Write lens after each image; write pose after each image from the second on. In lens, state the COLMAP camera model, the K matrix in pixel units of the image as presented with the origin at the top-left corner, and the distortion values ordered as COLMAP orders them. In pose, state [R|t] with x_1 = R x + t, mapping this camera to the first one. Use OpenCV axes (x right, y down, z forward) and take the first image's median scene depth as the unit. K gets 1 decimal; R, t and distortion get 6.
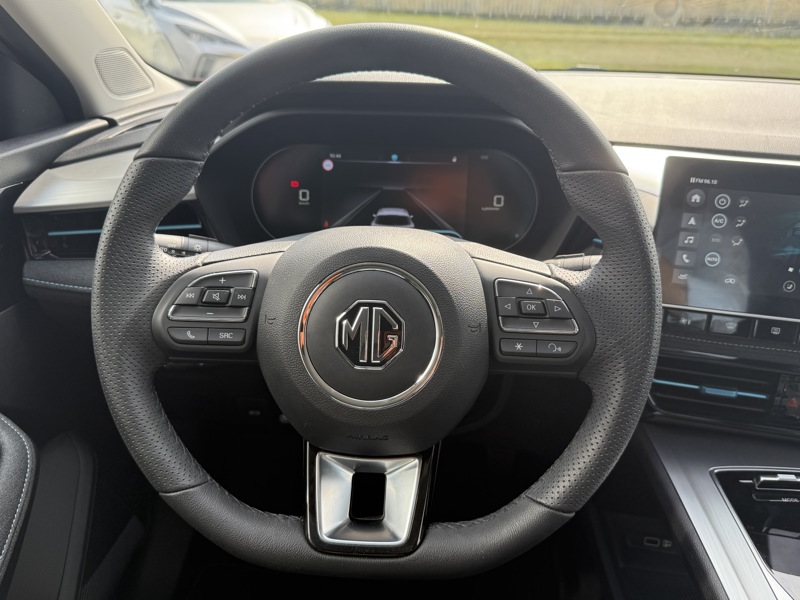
lens RADIAL K [[638.3, 0, 400.0], [0, 638.3, 300.0], [0, 0, 1]] dist [0.155778, -0.307477]
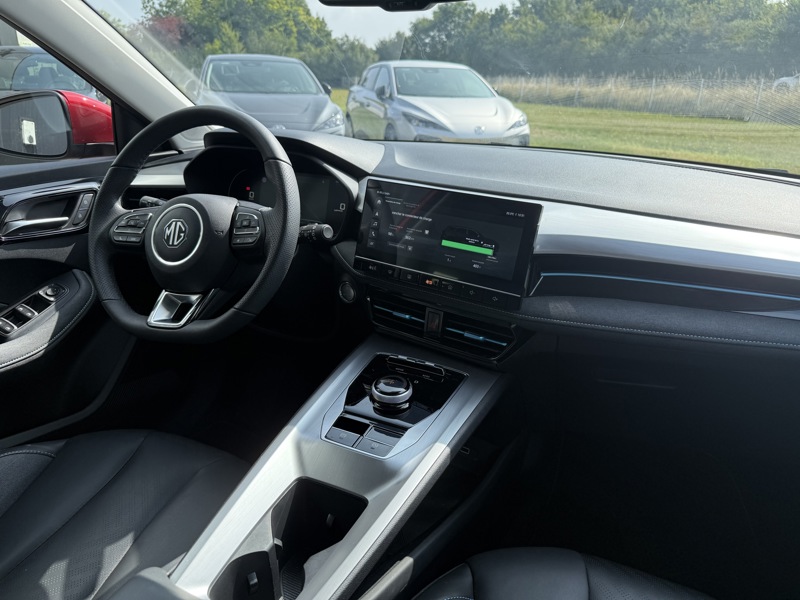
lens RADIAL K [[552.1, 0, 400.2], [0, 552.1, 312.6], [0, 0, 1]] dist [0.047256, -0.058976]
pose [[0.929644, 0.145991, -0.338302, 1.325902], [-0.165966, 0.985653, -0.030722, 0.240028], [0.328963, 0.084708, 0.940536, -0.555458]]
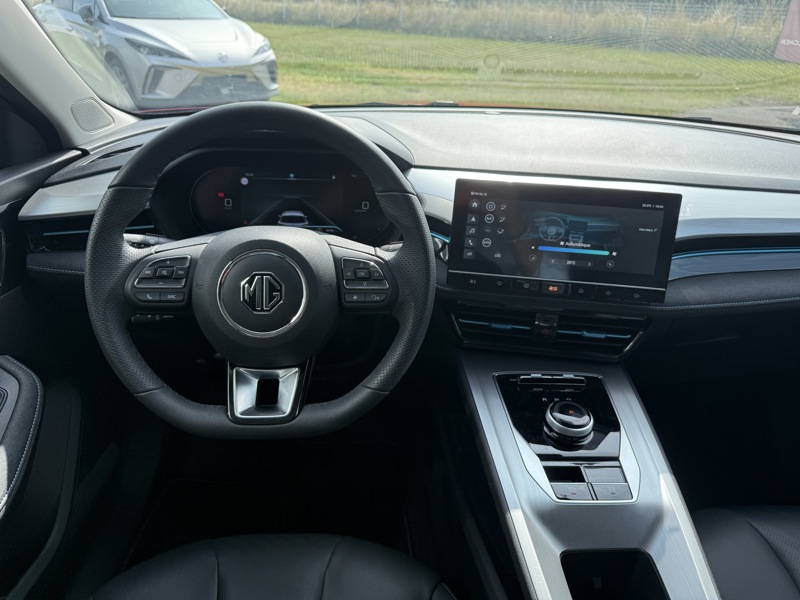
lens RADIAL K [[564.9, 0, 400.0], [0, 564.9, 300.0], [0, 0, 1]] dist [0.106274, -0.166871]
pose [[0.994709, -0.032636, 0.097415, 0.152002], [0.029479, 0.998998, 0.033672, 0.031723], [-0.098416, -0.030622, 0.994674, -0.462672]]
